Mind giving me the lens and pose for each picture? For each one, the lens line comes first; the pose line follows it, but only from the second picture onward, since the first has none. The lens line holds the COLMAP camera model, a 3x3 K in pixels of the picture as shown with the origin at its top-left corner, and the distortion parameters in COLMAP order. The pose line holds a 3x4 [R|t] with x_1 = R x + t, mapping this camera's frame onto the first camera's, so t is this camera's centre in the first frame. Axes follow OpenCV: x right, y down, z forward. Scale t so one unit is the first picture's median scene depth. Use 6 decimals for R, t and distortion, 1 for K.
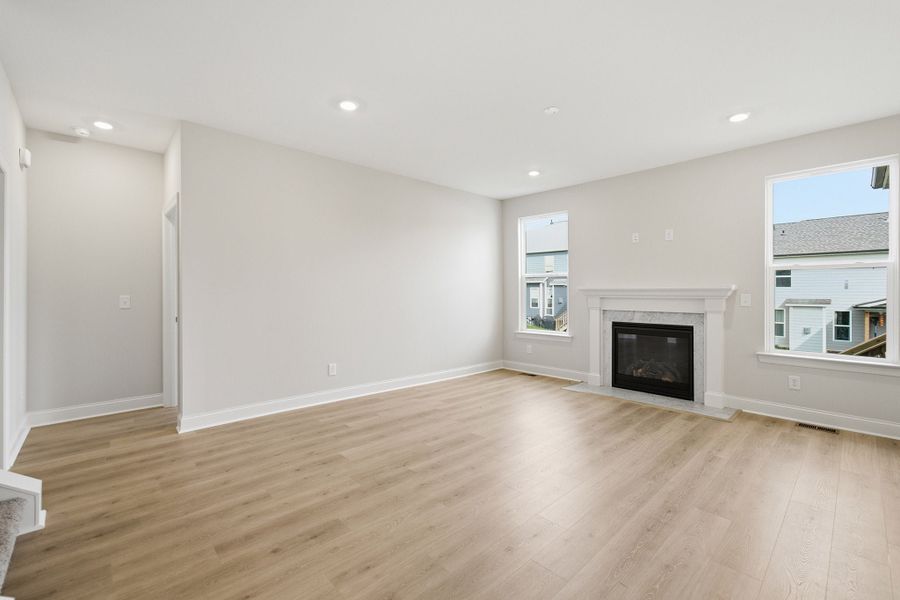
lens RADIAL K [[386.1, 0, 447.1], [0, 386.1, 296.8], [0, 0, 1]] dist [-0.017980, 0.016351]
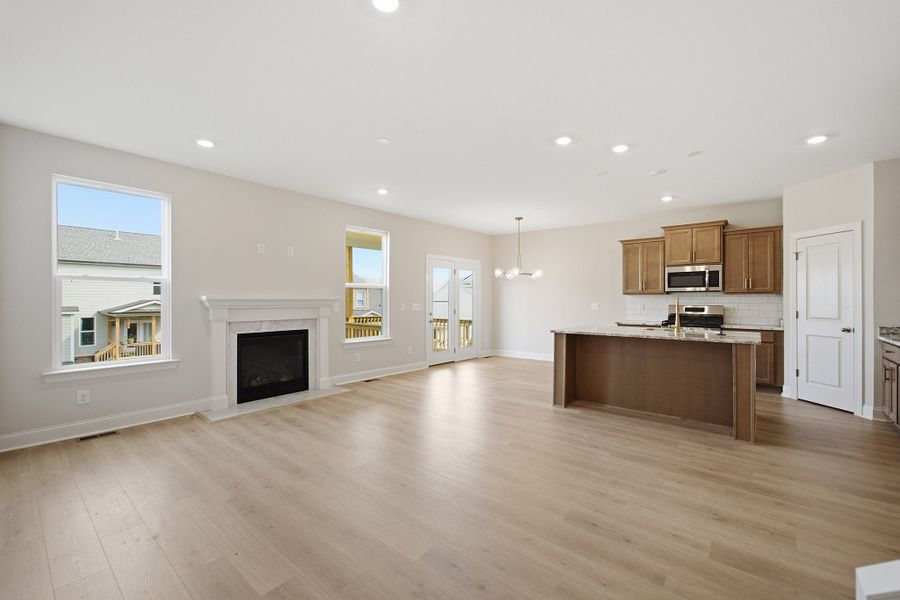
lens RADIAL K [[377.7, 0, 450.0], [0, 377.7, 300.0], [0, 0, 1]] dist [-0.004017, 0.000396]
pose [[-0.119745, -0.001436, 0.992804, -0.621289], [0.010190, 0.999945, 0.002675, -0.016754], [-0.992752, 0.010437, -0.119724, 0.692850]]
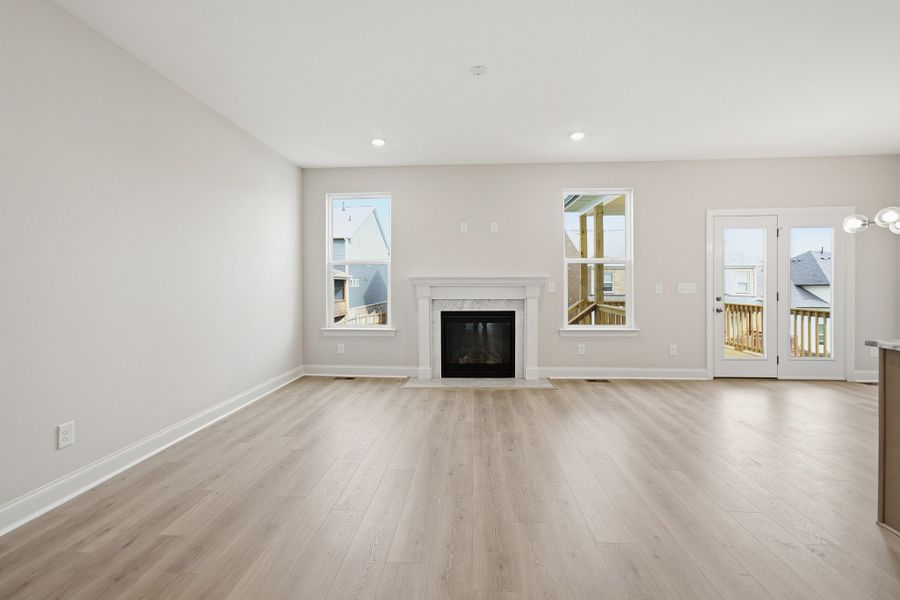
lens RADIAL K [[393.2, 0, 450.7], [0, 393.2, 287.5], [0, 0, 1]] dist [-0.062828, 0.042340]
pose [[0.727253, -0.009589, 0.686303, -0.277329], [0.011594, 0.999931, 0.001684, 0.003982], [-0.686272, 0.006732, 0.727314, 0.296966]]
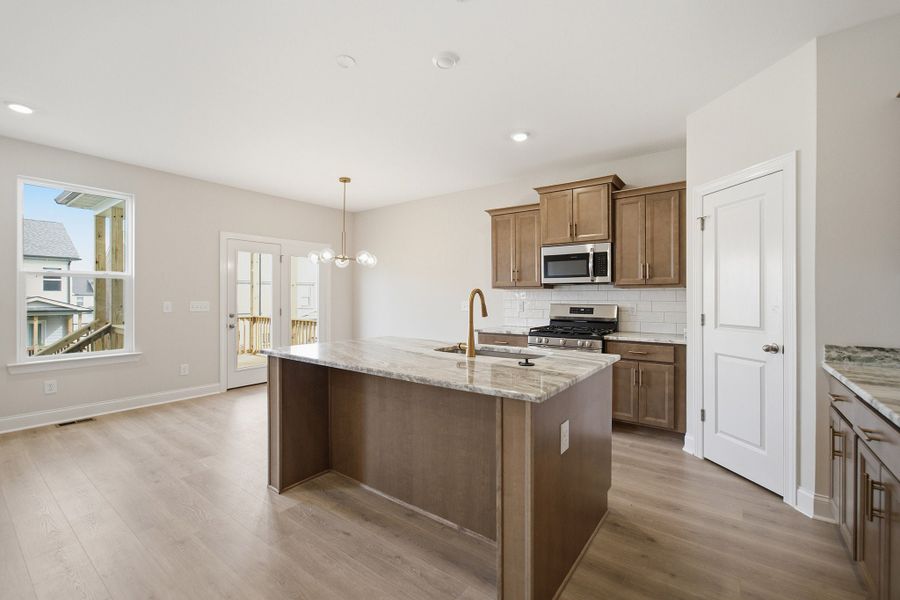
lens RADIAL K [[386.8, 0, 453.1], [0, 386.8, 297.8], [0, 0, 1]] dist [-0.025758, 0.013657]
pose [[-0.175436, -0.003857, 0.984483, -0.242114], [0.008936, 0.999945, 0.005510, -0.007796], [-0.984450, 0.009764, -0.175392, 0.108686]]
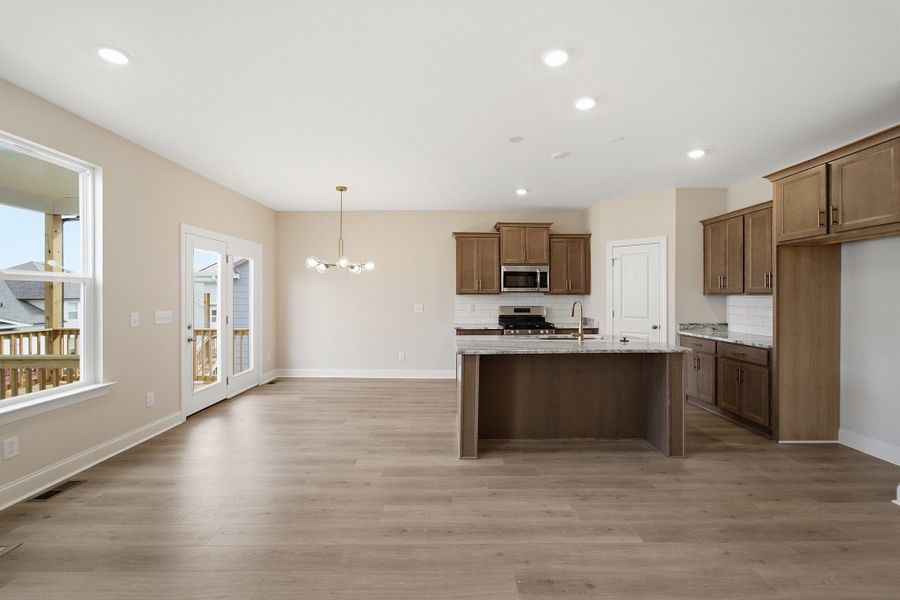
lens RADIAL K [[377.7, 0, 452.6], [0, 377.7, 296.7], [0, 0, 1]] dist [-0.001502, 0.000188]
pose [[-0.733006, -0.004476, 0.680207, -0.097484], [0.006914, 0.999878, 0.014030, -0.038756], [-0.680187, 0.014987, -0.732886, 0.824048]]
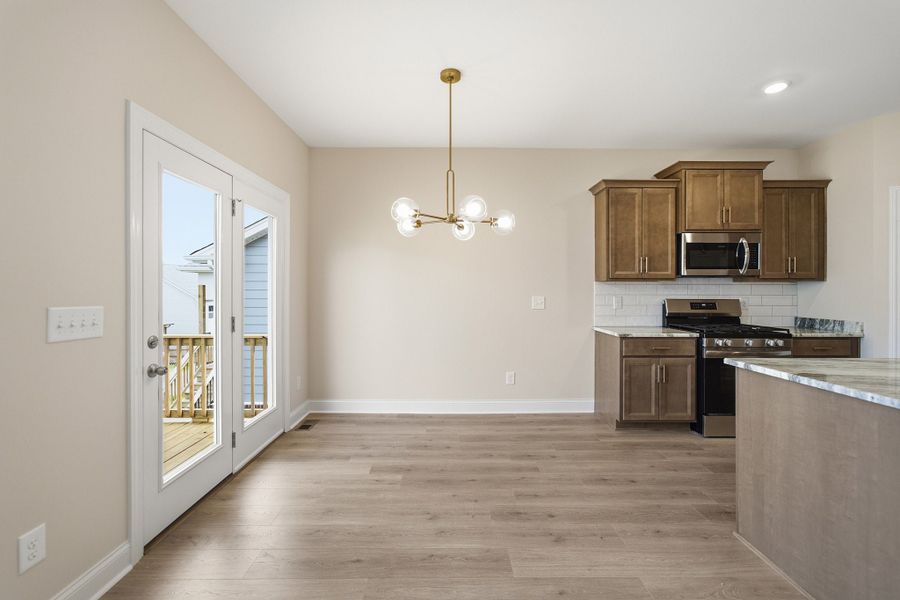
lens RADIAL K [[380.4, 0, 451.3], [0, 380.4, 291.1], [0, 0, 1]] dist [-0.002164, -0.000204]
pose [[-0.733379, -0.002666, 0.679815, 0.504694], [0.005256, 0.999940, 0.009591, -0.013379], [-0.679800, 0.010606, -0.733321, 0.661823]]
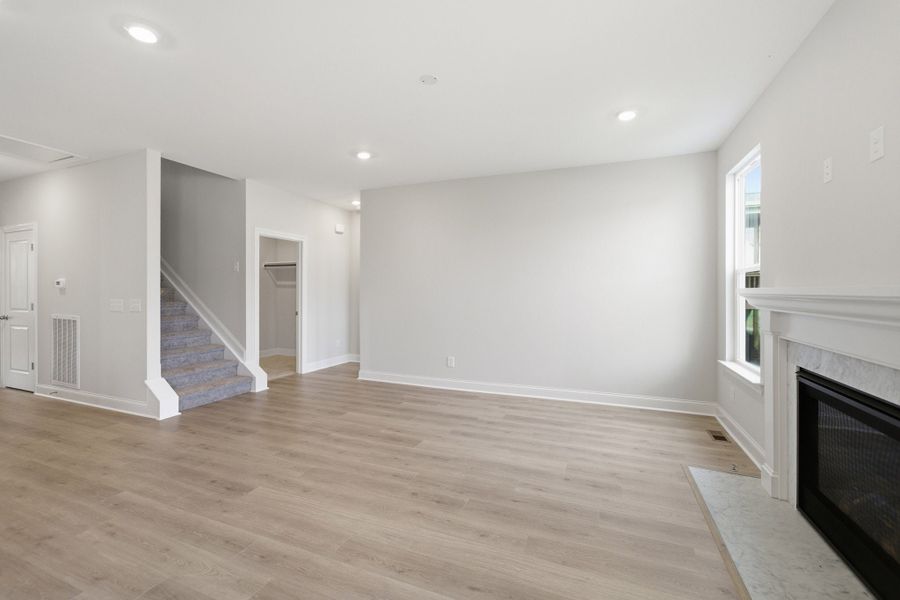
lens RADIAL K [[377.7, 0, 450.0], [0, 377.7, 300.0], [0, 0, 1]] dist [-0.004017, 0.000396]
pose [[0.419618, 0.015648, -0.907566, 0.759129], [-0.009698, 0.999872, 0.012756, -0.015381], [0.907649, 0.003449, 0.419716, 0.515810]]
